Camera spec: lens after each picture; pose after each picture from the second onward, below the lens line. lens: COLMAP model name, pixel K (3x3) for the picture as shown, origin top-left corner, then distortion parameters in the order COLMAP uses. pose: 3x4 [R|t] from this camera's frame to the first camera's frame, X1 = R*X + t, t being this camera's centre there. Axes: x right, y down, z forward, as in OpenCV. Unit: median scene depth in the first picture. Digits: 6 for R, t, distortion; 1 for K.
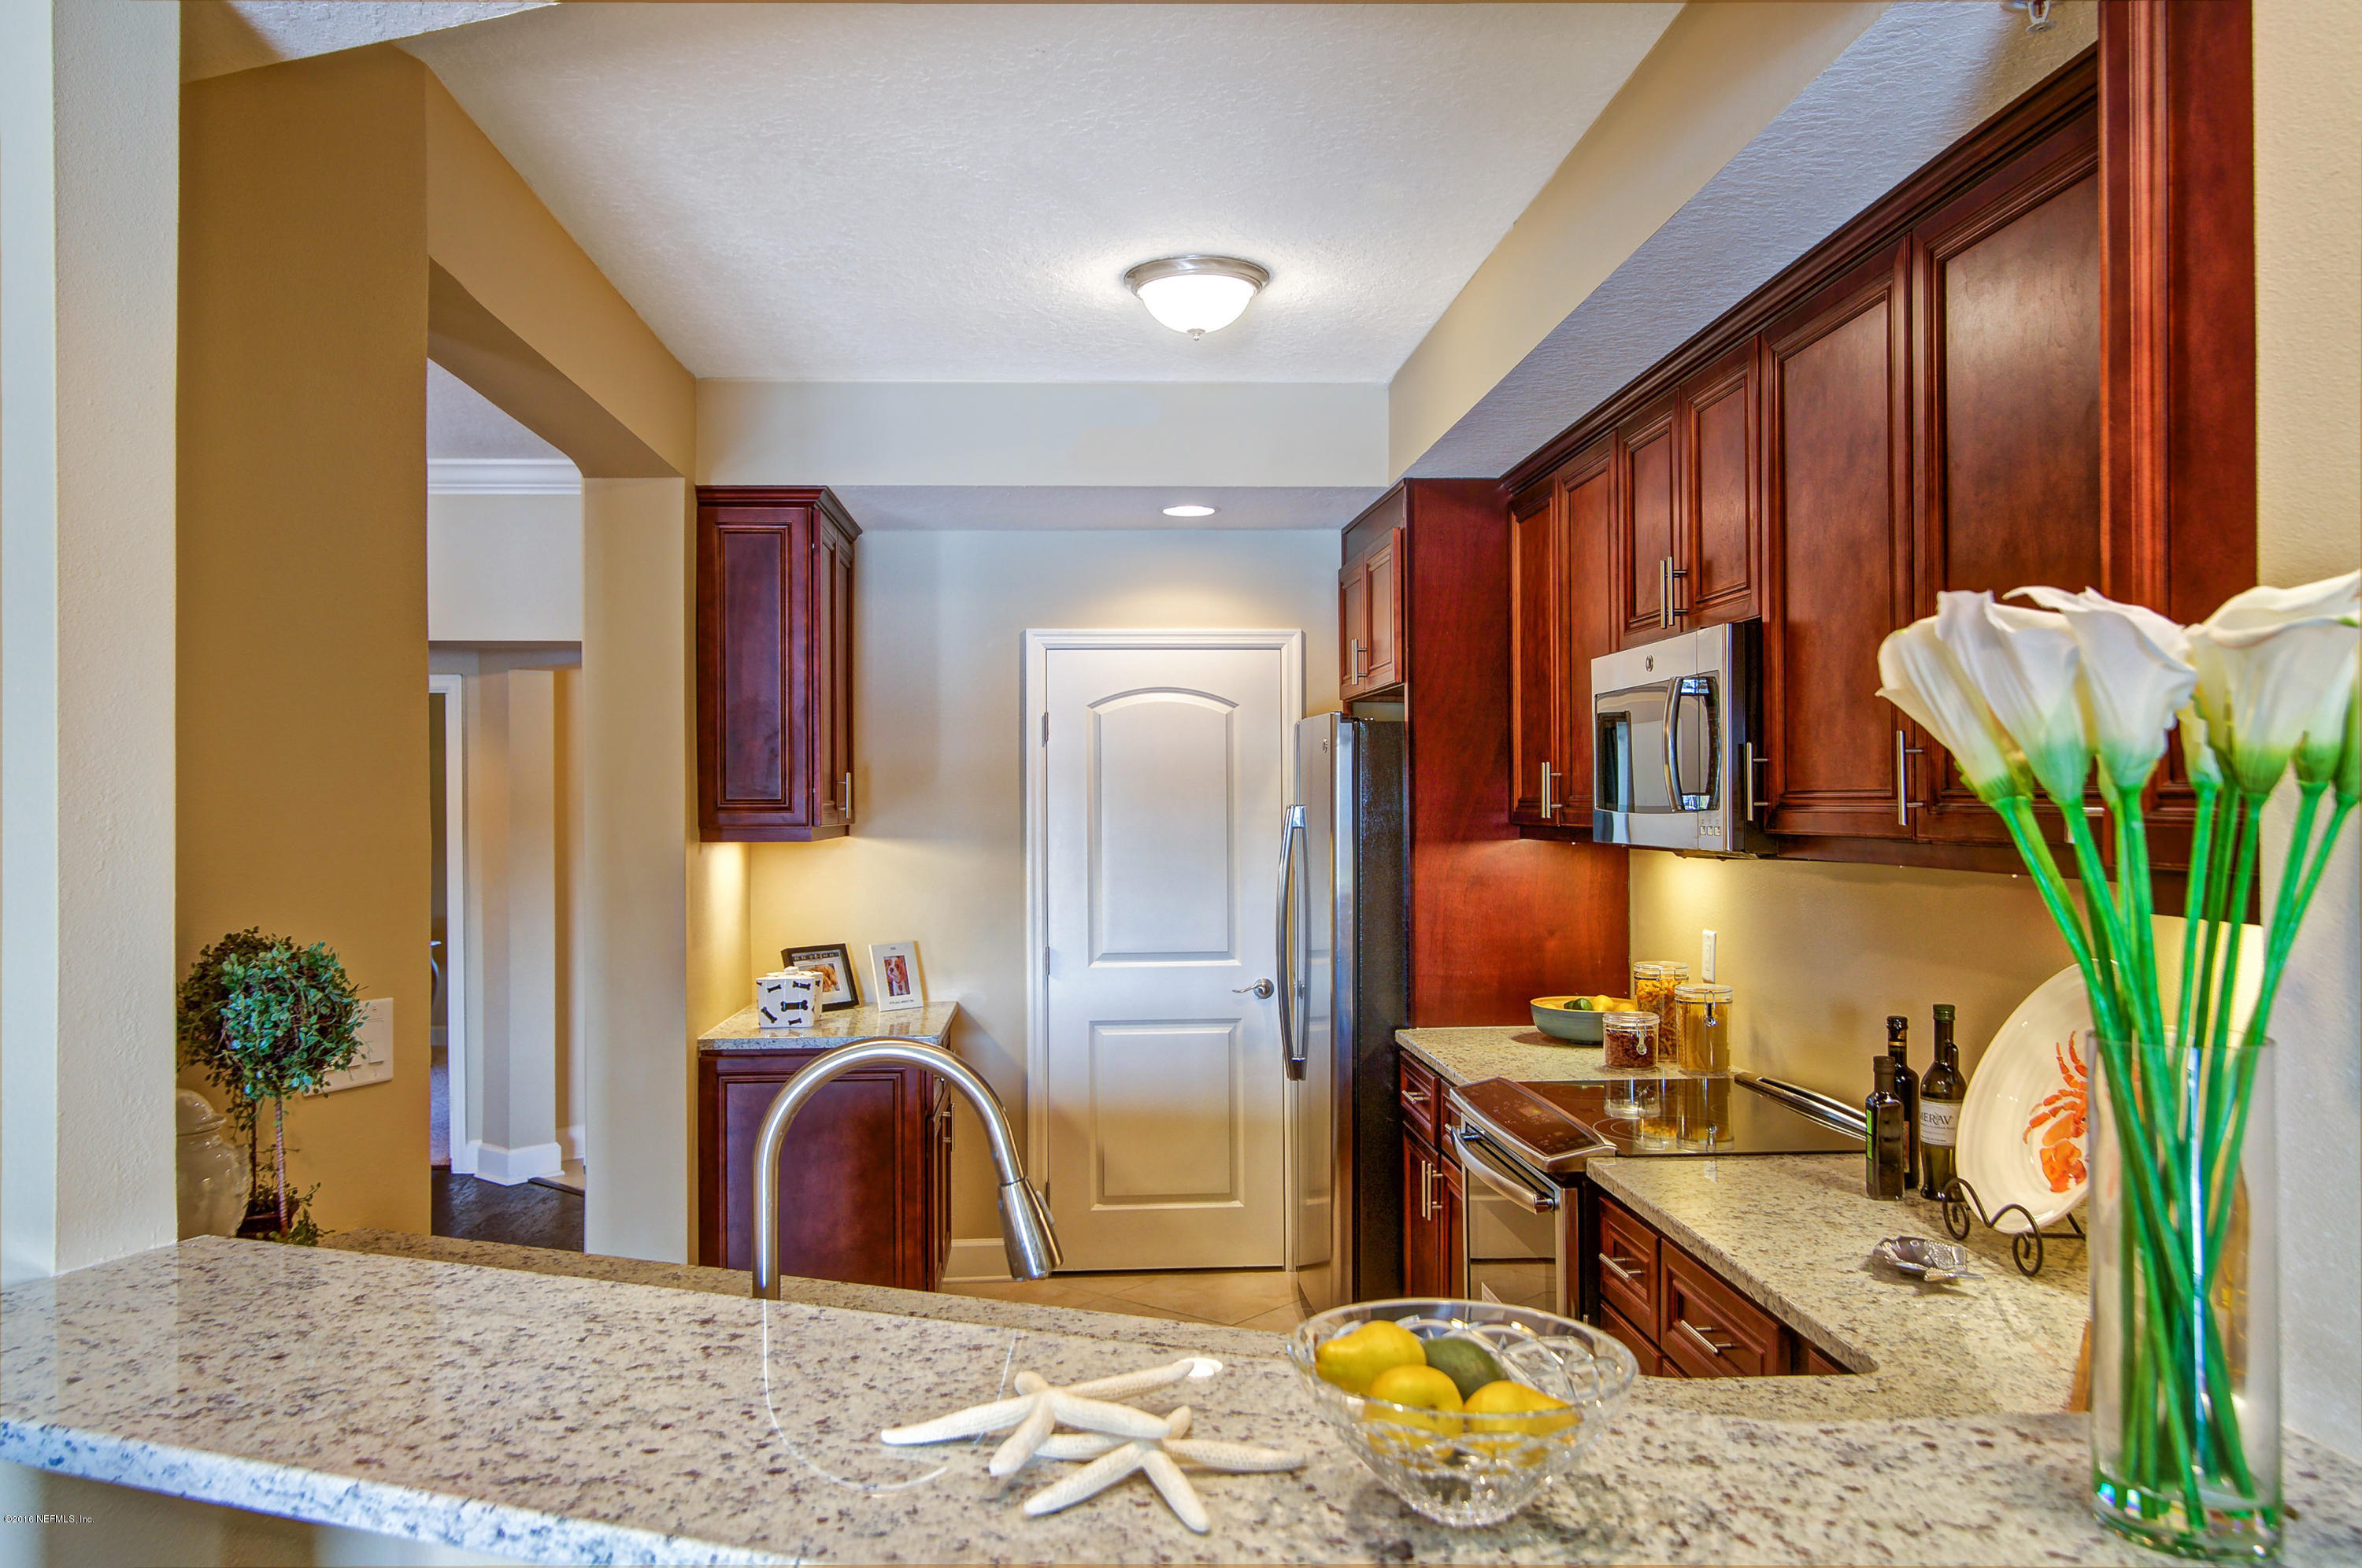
lens RADIAL K [[1822.4, 0, 1182.8], [0, 1822.4, 788.8], [0, 0, 1]] dist [-0.002889, -0.000334]
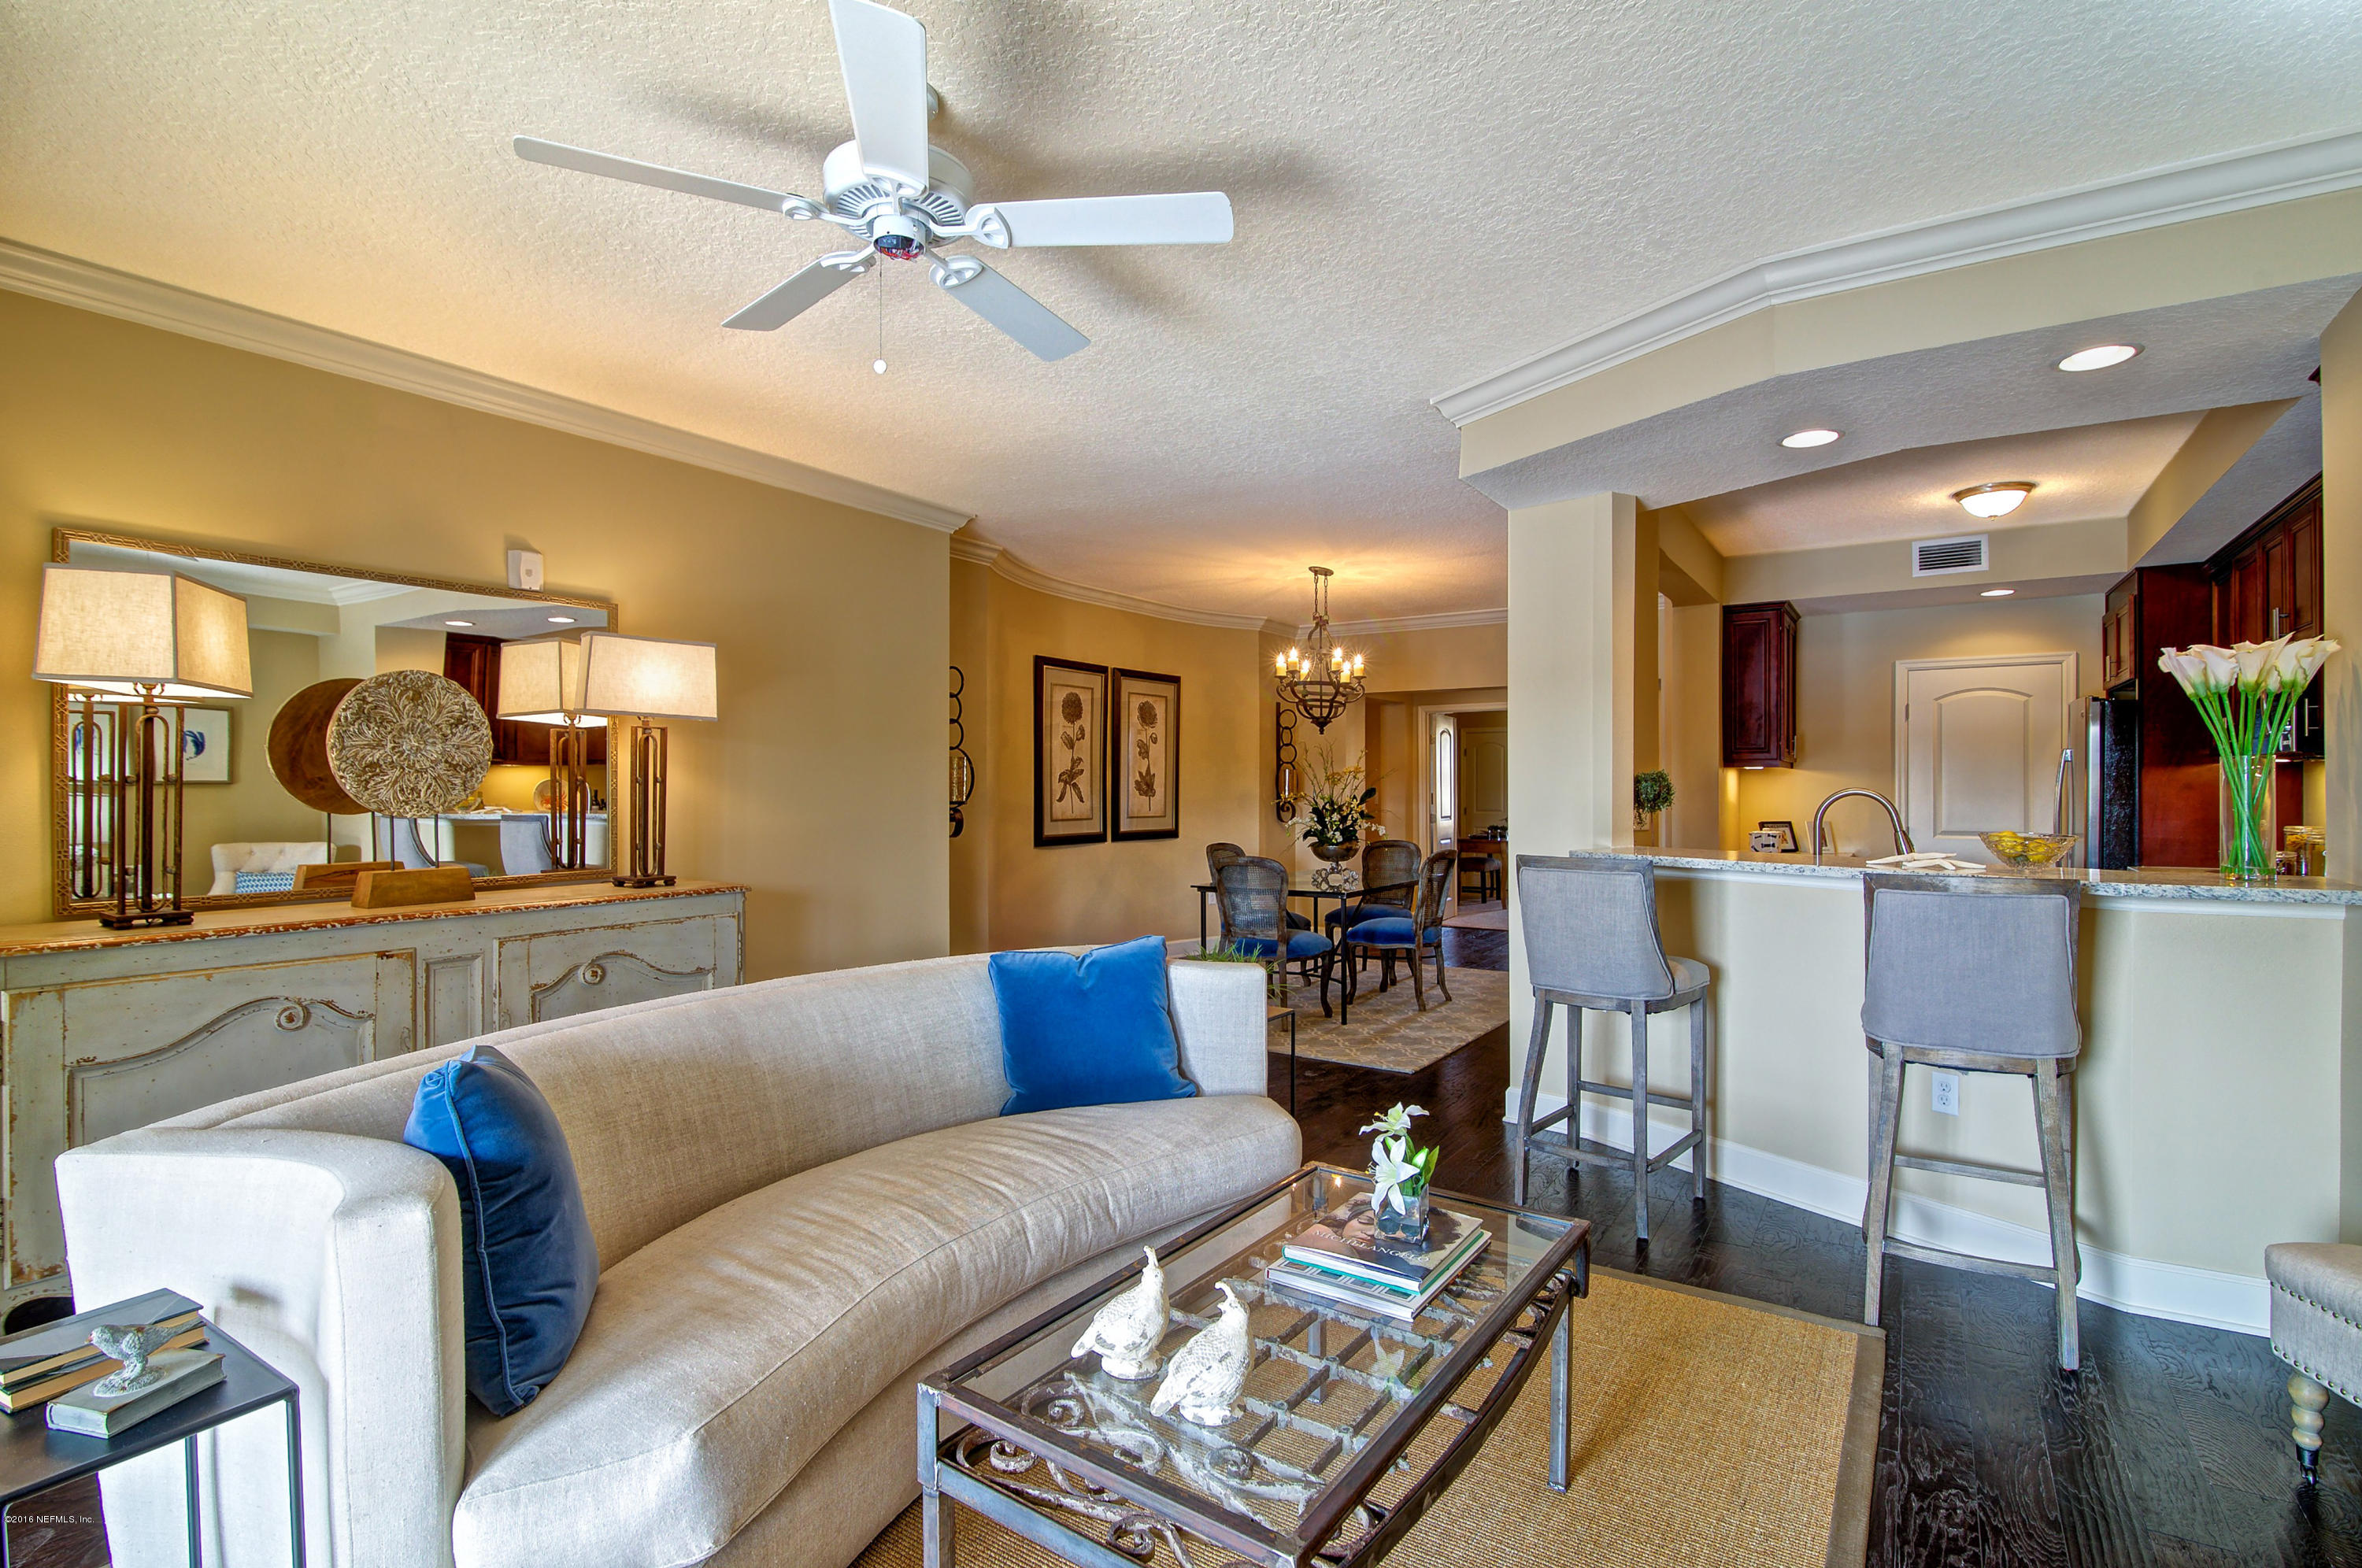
lens RADIAL K [[1115.1, 0, 1194.9], [0, 1115.1, 784.2], [0, 0, 1]] dist [-0.016079, 0.000566]
pose [[0.801291, 0.004280, -0.598259, 0.025998], [0.003493, 0.999924, 0.011832, 0.031524], [0.598264, -0.011571, 0.801215, -0.453614]]
